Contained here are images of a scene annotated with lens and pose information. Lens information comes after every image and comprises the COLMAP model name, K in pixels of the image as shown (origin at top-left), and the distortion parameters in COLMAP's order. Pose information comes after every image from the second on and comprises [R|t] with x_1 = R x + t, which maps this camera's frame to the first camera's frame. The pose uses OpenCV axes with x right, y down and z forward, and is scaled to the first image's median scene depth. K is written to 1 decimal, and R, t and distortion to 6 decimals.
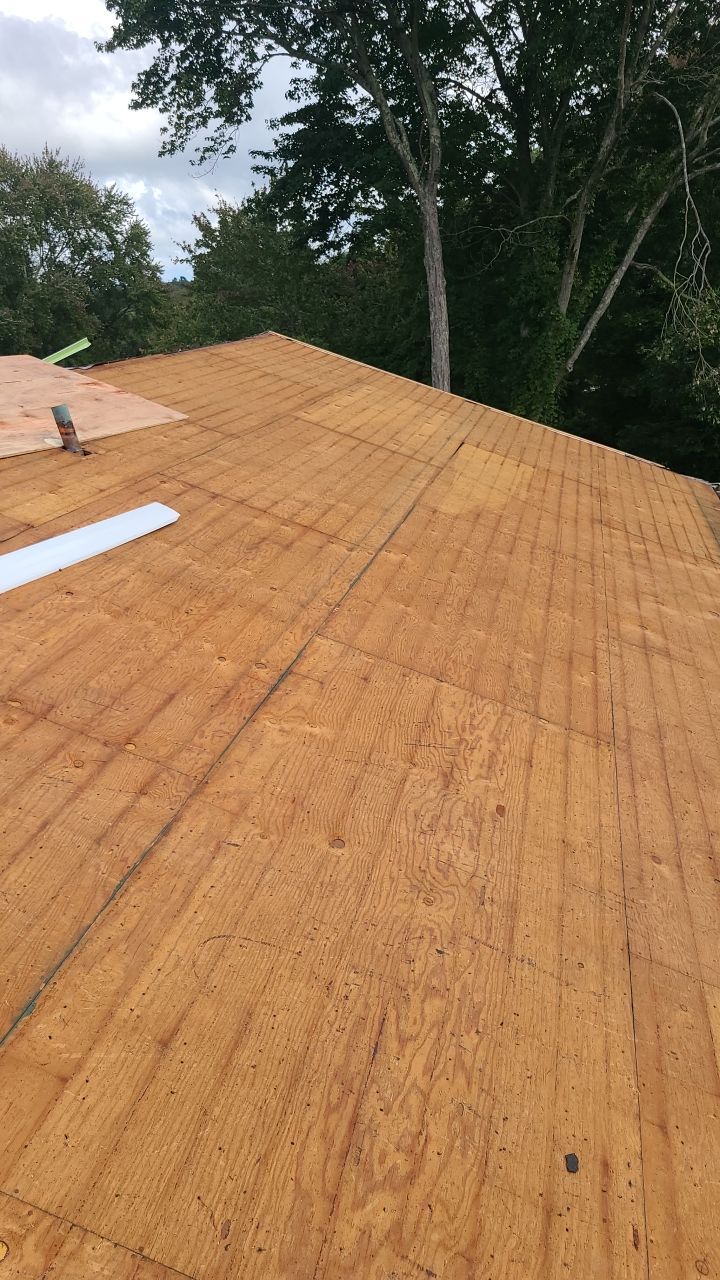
lens RADIAL K [[974.9, 0, 365.1], [0, 974.9, 627.0], [0, 0, 1]] dist [0.047976, -0.025265]
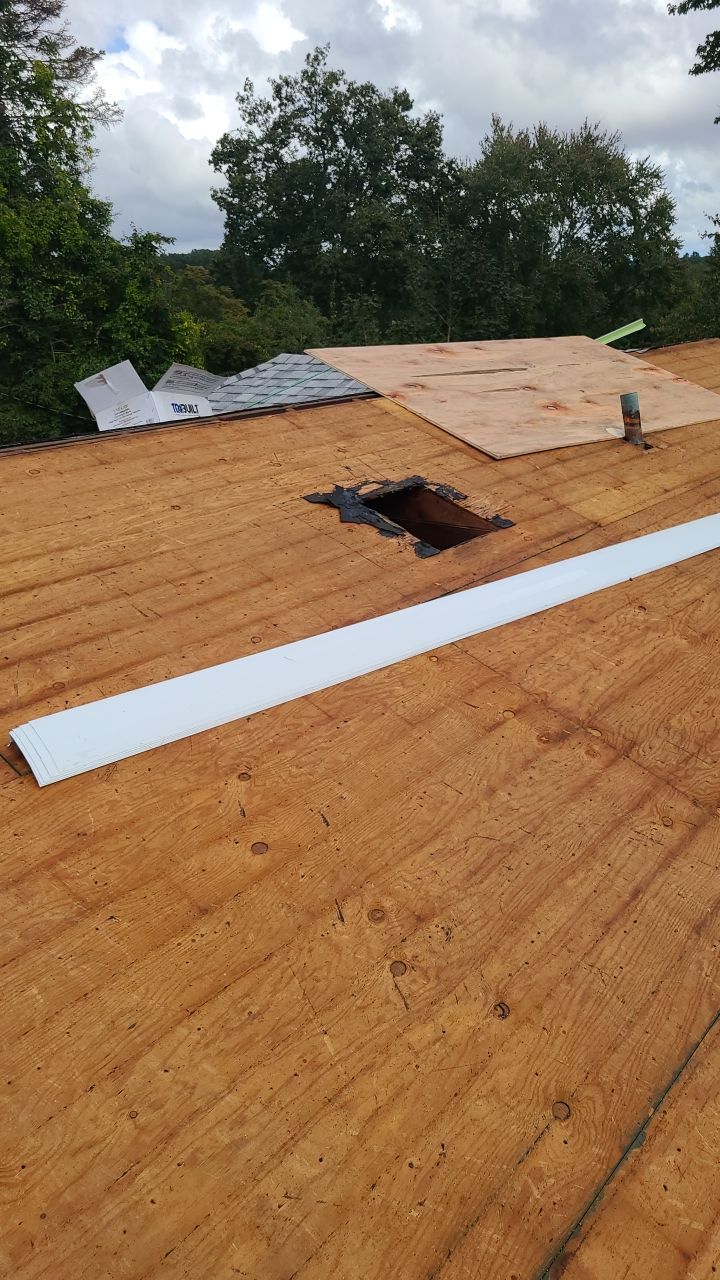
lens RADIAL K [[974.9, 0, 365.1], [0, 974.9, 627.0], [0, 0, 1]] dist [0.047976, -0.025265]
pose [[0.891900, 0.167224, -0.420179, -0.130964], [-0.158159, 0.985790, 0.056608, -0.024749], [0.423674, 0.015966, 0.905674, 0.066371]]
